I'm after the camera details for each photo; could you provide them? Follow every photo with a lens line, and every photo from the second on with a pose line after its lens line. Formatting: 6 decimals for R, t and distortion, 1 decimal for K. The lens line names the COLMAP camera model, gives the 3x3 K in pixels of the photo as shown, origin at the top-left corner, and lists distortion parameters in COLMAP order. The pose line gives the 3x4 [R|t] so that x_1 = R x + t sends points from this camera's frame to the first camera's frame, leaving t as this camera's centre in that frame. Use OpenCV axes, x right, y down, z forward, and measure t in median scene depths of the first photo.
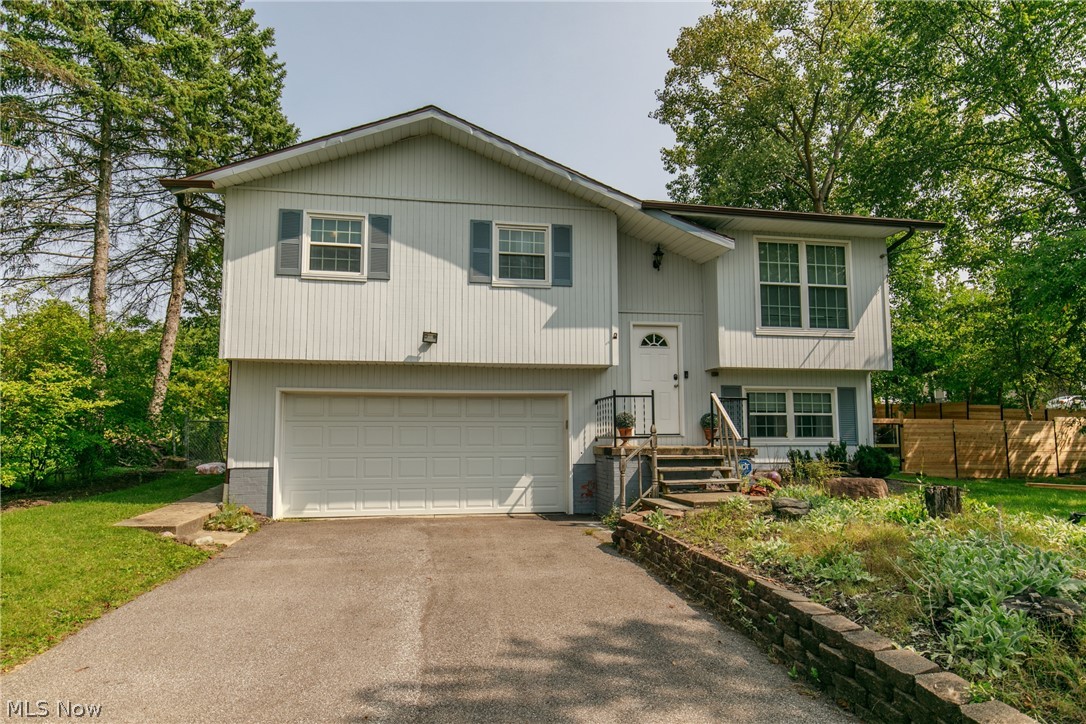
lens RADIAL K [[624.4, 0, 553.4], [0, 624.4, 362.0], [0, 0, 1]] dist [0.006540, -0.002113]
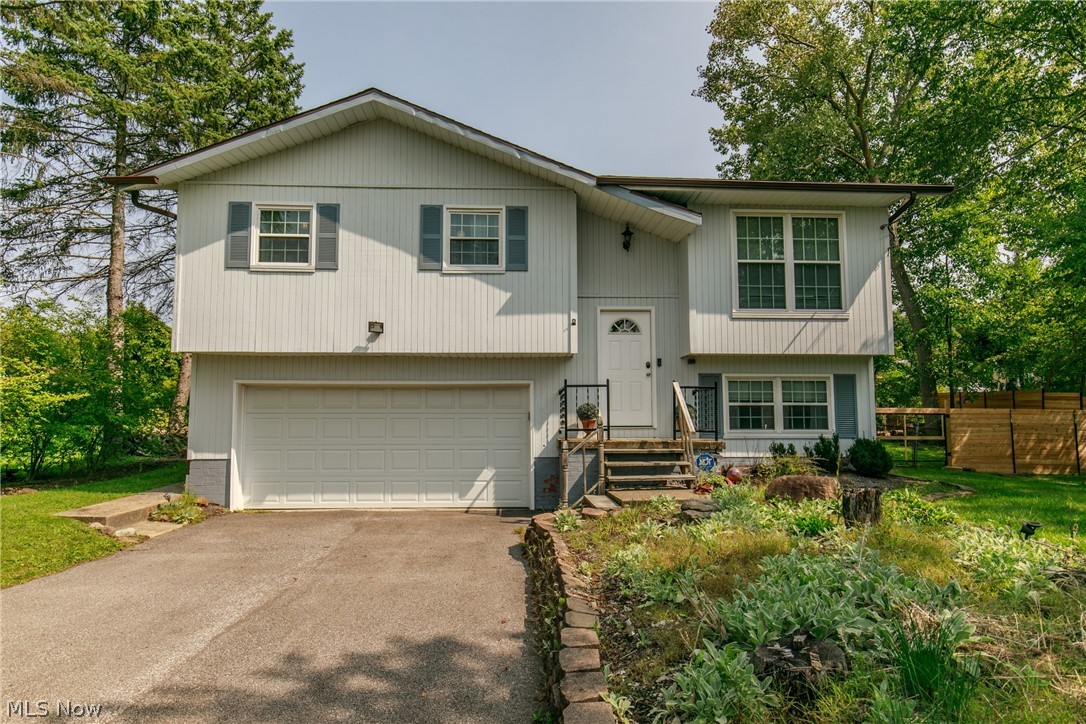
lens RADIAL K [[624.4, 0, 535.2], [0, 624.4, 361.1], [0, 0, 1]] dist [0.006540, -0.002113]
pose [[0.992511, -0.012514, -0.121512, 0.154386], [0.014209, 0.999813, 0.013091, 0.003994], [0.121325, -0.014719, 0.992504, 0.056185]]
